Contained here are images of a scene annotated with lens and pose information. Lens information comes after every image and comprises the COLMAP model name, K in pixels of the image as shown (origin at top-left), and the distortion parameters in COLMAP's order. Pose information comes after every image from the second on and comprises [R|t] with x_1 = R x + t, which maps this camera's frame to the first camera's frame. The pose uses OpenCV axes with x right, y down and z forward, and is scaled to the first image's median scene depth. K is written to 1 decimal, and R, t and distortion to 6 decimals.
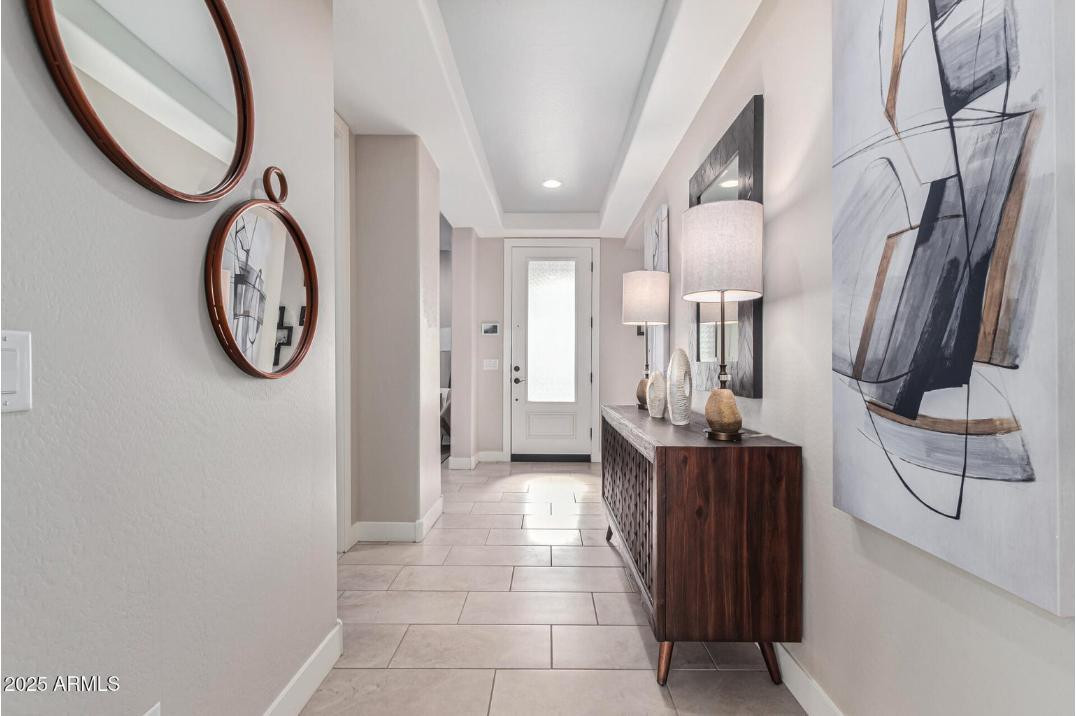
lens RADIAL K [[493.5, 0, 535.4], [0, 493.5, 362.4], [0, 0, 1]] dist [0.000886, -0.000142]
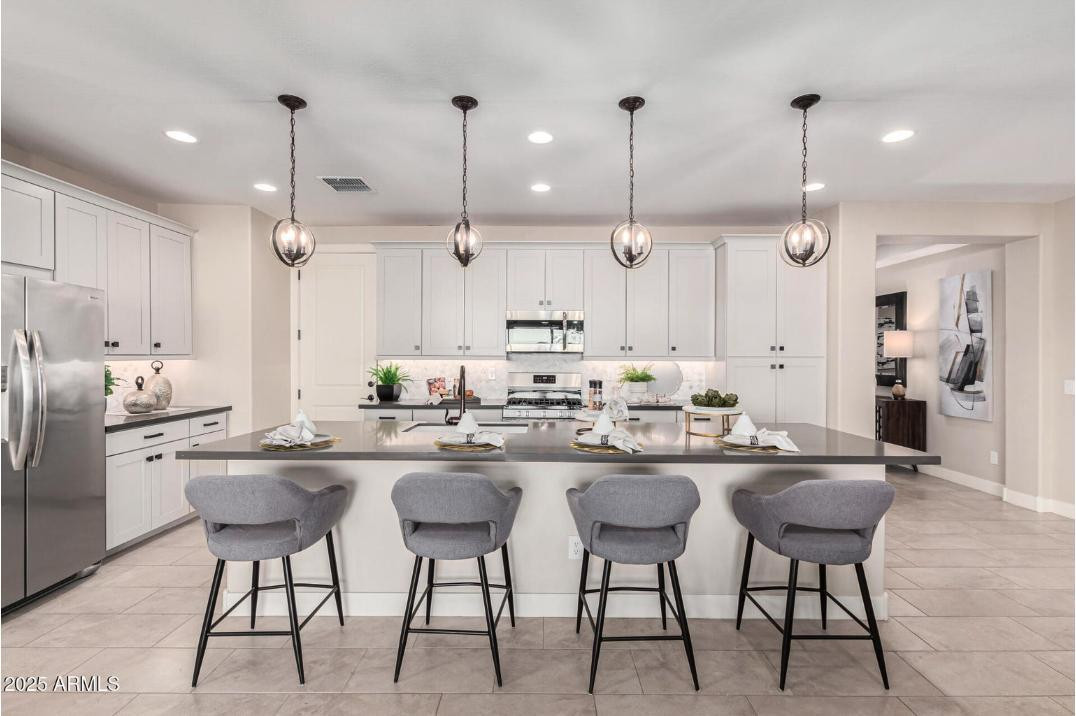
lens RADIAL K [[493.5, 0, 544.5], [0, 493.5, 359.1], [0, 0, 1]] dist [0.000886, -0.000142]
pose [[0.999500, -0.010993, 0.029649, -3.565650], [0.010651, 0.999875, 0.011652, -0.309699], [-0.029773, -0.011331, 0.999492, -3.811729]]
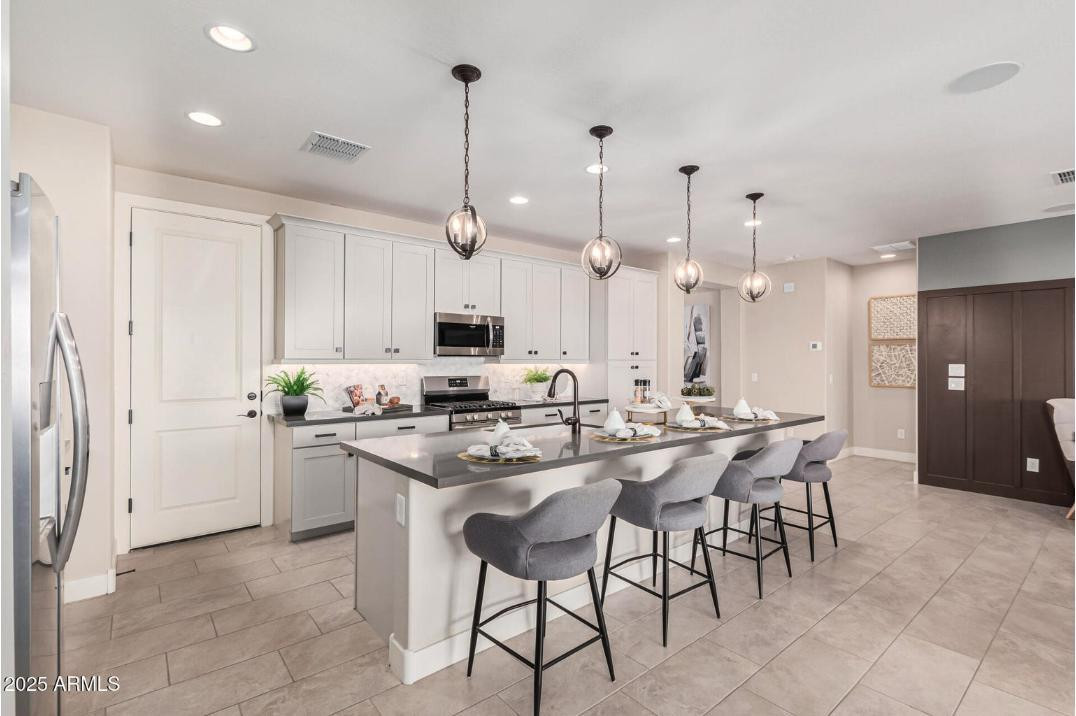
lens RADIAL K [[493.5, 0, 543.7], [0, 493.5, 355.4], [0, 0, 1]] dist [0.000886, -0.000142]
pose [[0.753873, -0.006866, 0.656985, -5.903255], [0.004306, 0.999976, 0.005509, -0.344832], [-0.657006, -0.001324, 0.753884, -3.188739]]
